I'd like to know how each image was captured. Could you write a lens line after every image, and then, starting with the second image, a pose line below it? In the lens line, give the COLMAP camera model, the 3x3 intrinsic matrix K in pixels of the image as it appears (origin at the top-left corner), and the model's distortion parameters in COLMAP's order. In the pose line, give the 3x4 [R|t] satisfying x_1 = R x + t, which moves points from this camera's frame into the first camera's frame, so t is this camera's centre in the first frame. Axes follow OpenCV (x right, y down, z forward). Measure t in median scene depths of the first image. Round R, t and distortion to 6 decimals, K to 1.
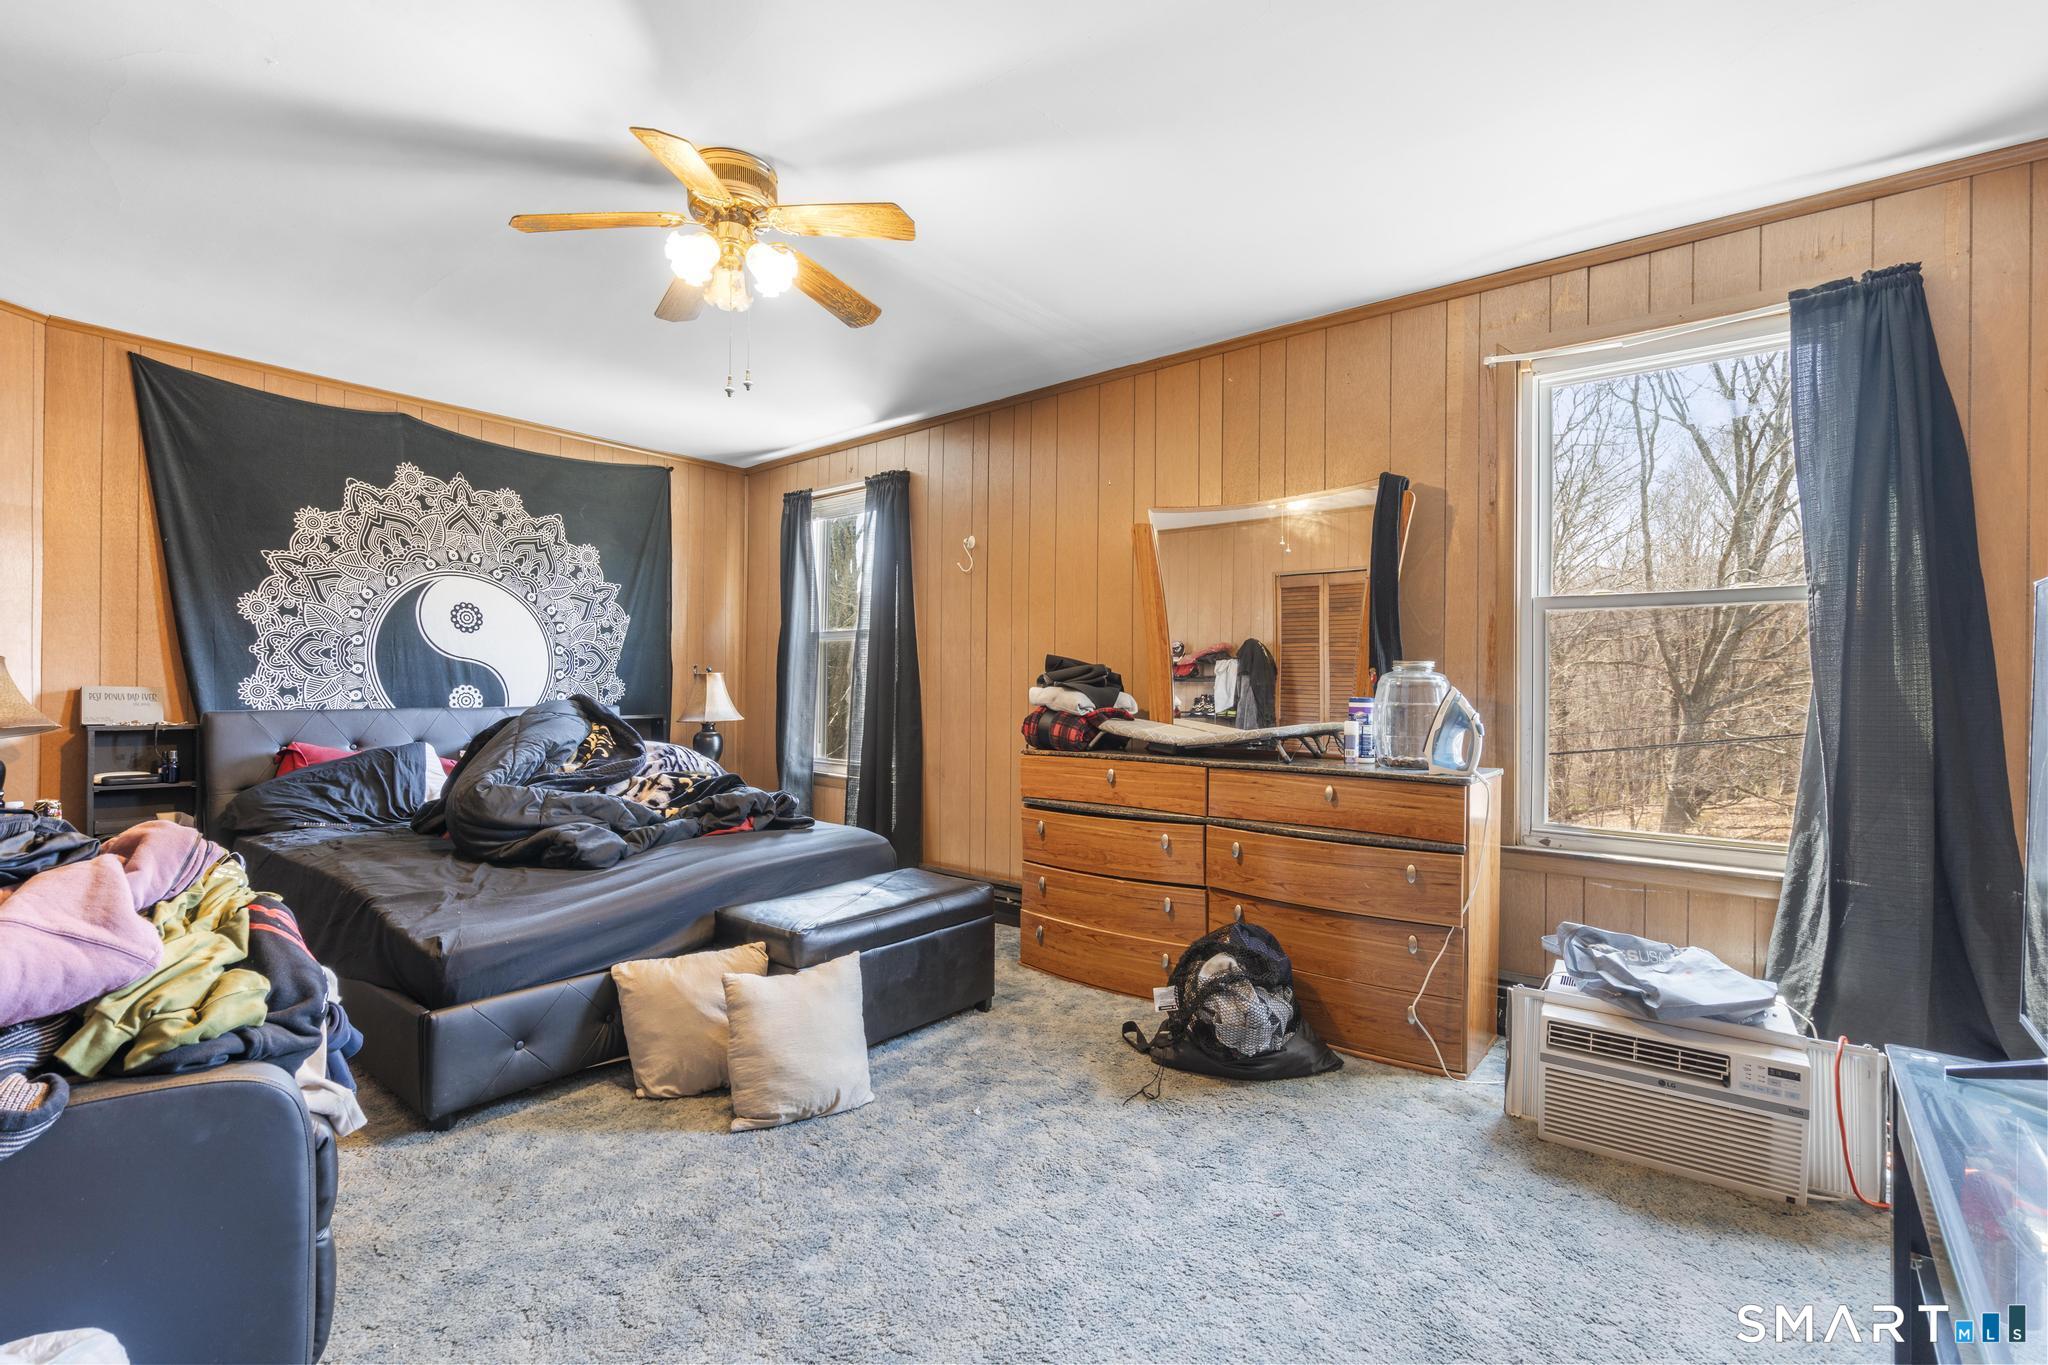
lens RADIAL K [[920.9, 0, 1031.5], [0, 920.9, 682.8], [0, 0, 1]] dist [-0.009365, 0.002445]
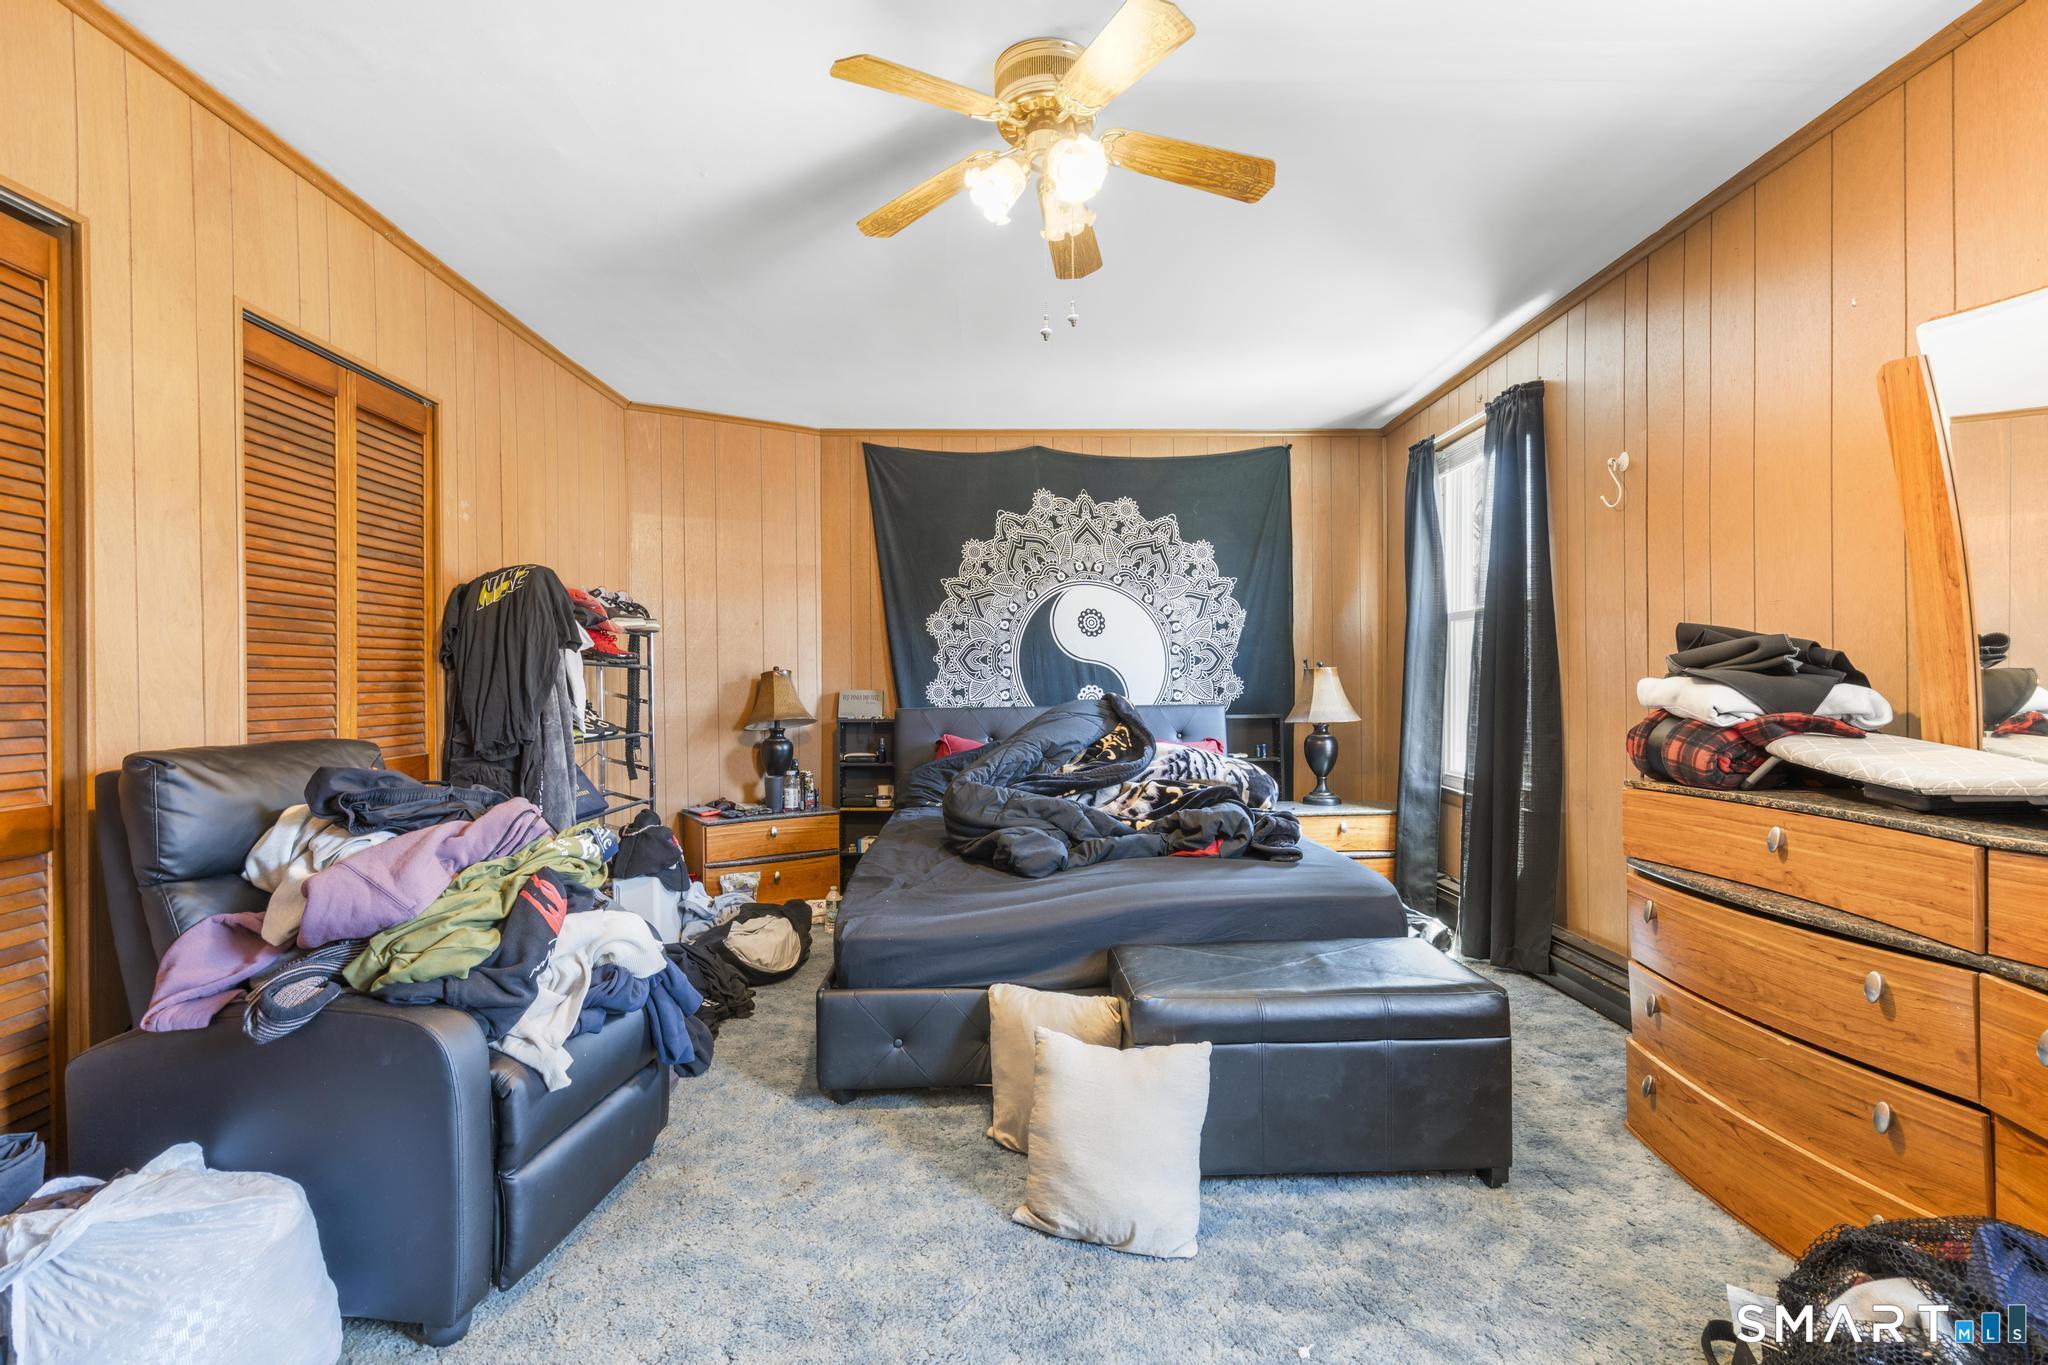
lens RADIAL K [[920.9, 0, 1026.8], [0, 920.9, 684.4], [0, 0, 1]] dist [-0.009365, 0.002445]
pose [[0.643794, -0.012771, -0.765092, 0.217741], [0.017263, 0.999849, -0.002164, 0.003524], [0.765004, -0.011815, 0.643917, 0.321423]]
